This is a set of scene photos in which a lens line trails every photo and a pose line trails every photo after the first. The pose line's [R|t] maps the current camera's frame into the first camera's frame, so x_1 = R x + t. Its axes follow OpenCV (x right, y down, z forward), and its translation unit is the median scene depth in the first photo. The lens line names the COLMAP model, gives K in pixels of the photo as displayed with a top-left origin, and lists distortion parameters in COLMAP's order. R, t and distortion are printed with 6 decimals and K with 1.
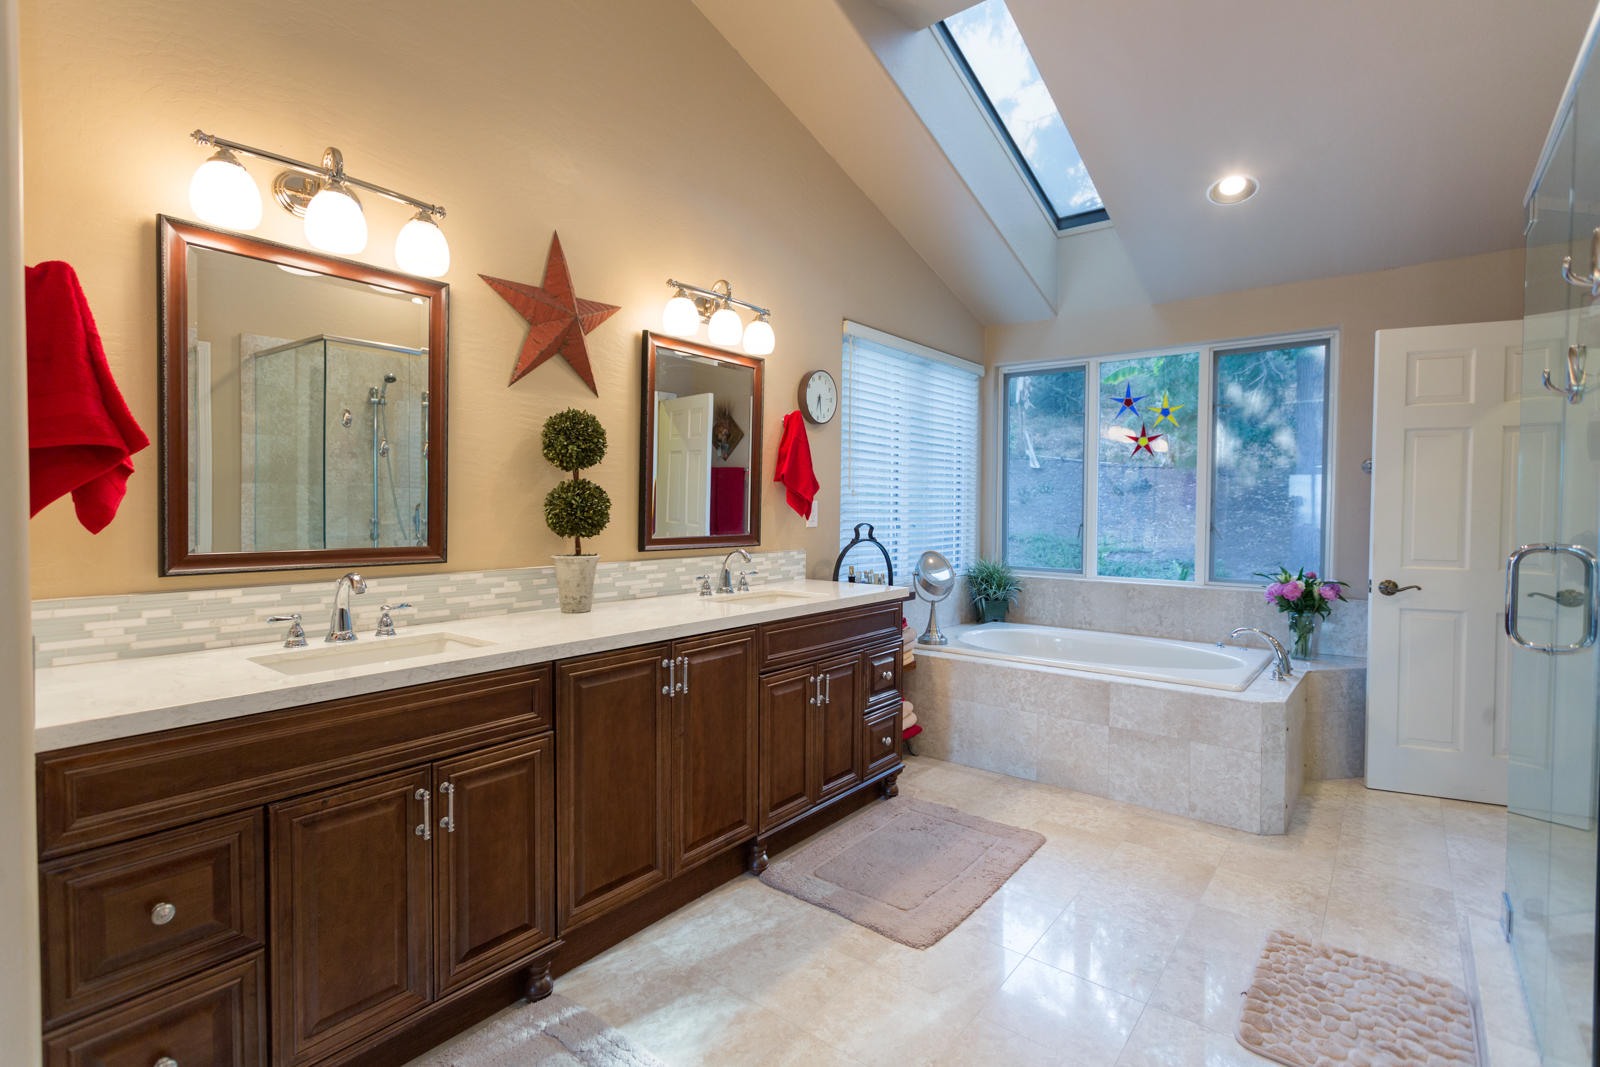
lens RADIAL K [[752.7, 0, 793.3], [0, 752.7, 525.3], [0, 0, 1]] dist [0.002301, 0.000686]
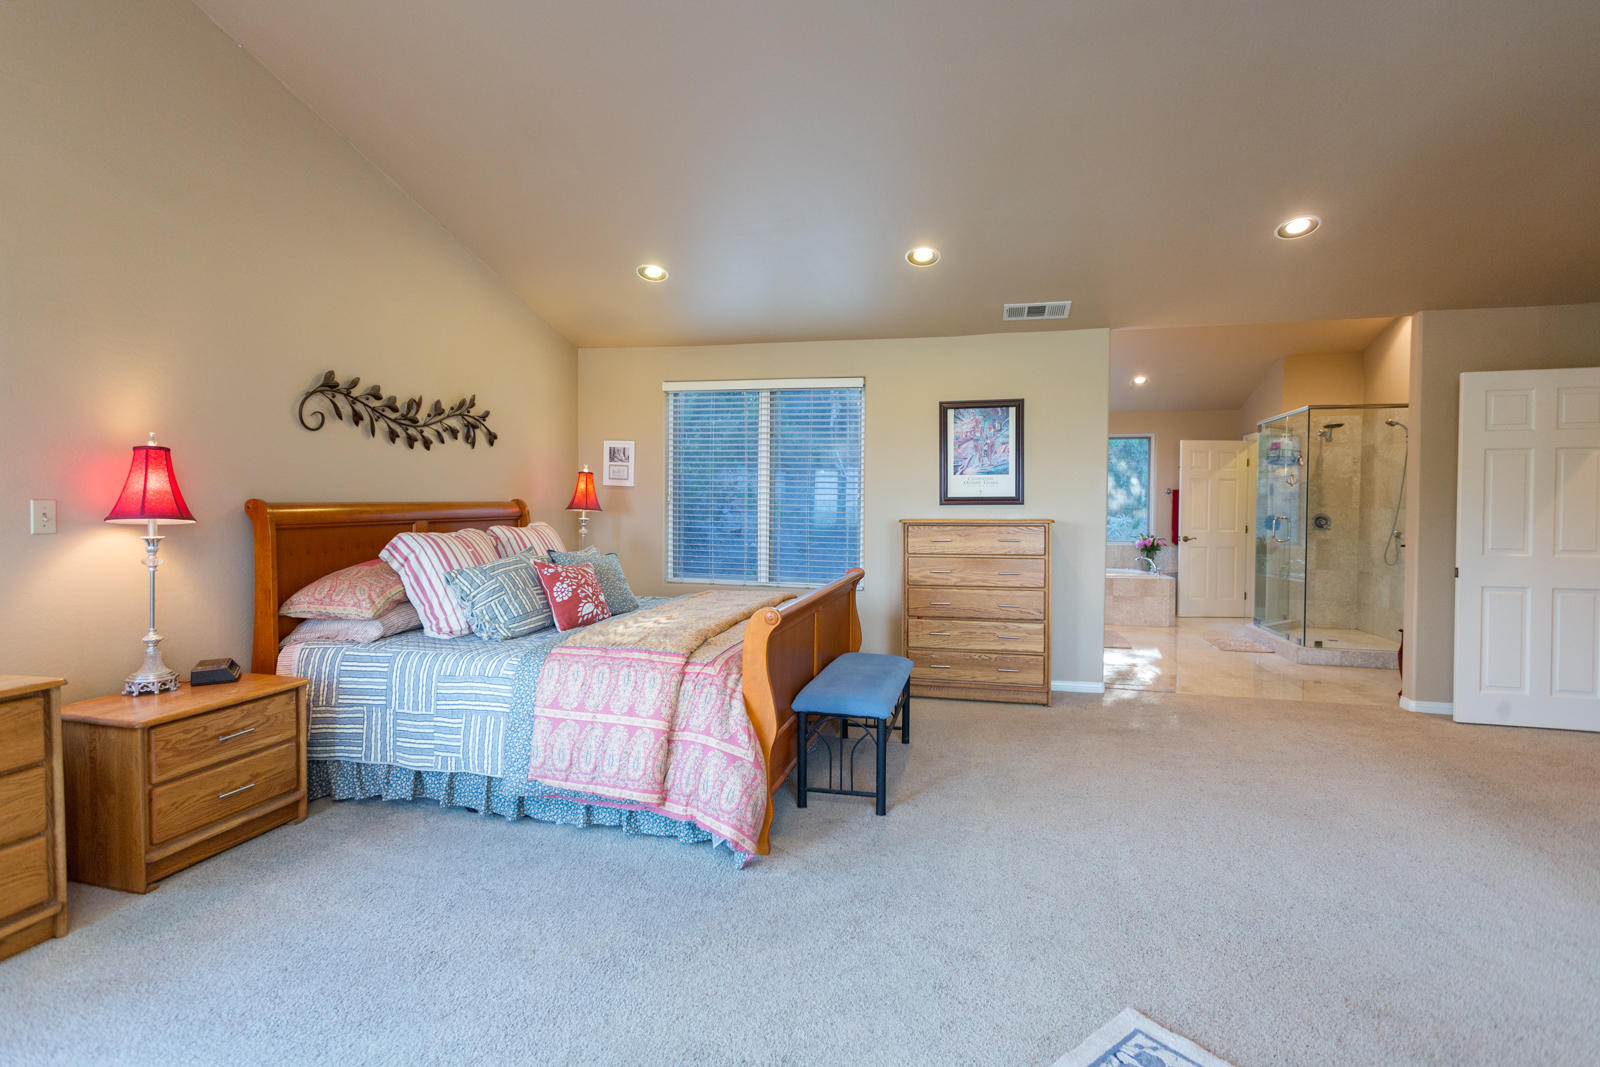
lens RADIAL K [[752.7, 0, 793.3], [0, 752.7, 525.3], [0, 0, 1]] dist [0.002301, 0.000686]
pose [[0.911921, -0.010346, 0.410235, -1.549740], [0.011544, 0.999933, -0.000445, 0.020478], [-0.410203, 0.005141, 0.911980, -0.838924]]
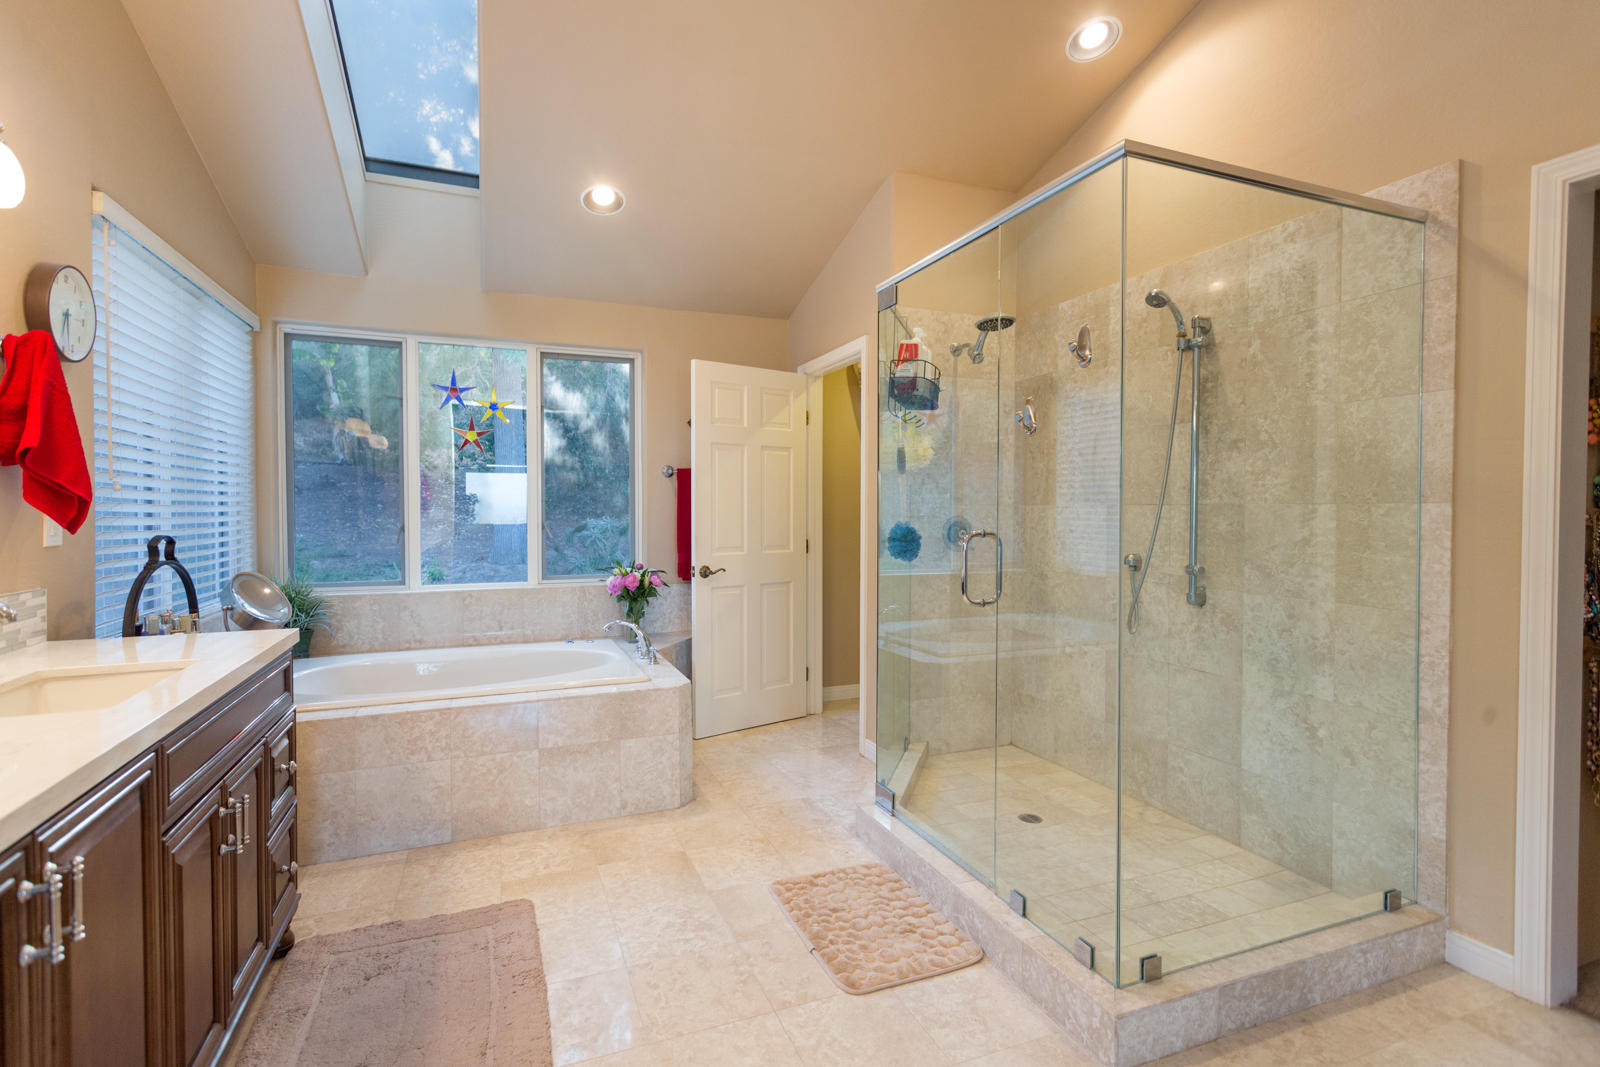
lens RADIAL K [[752.7, 0, 793.3], [0, 752.7, 525.3], [0, 0, 1]] dist [0.002301, 0.000686]
pose [[0.493942, -0.026433, 0.869093, -0.204260], [0.025373, 0.999550, 0.015981, -0.008541], [-0.869125, 0.014158, 0.494390, 0.275581]]
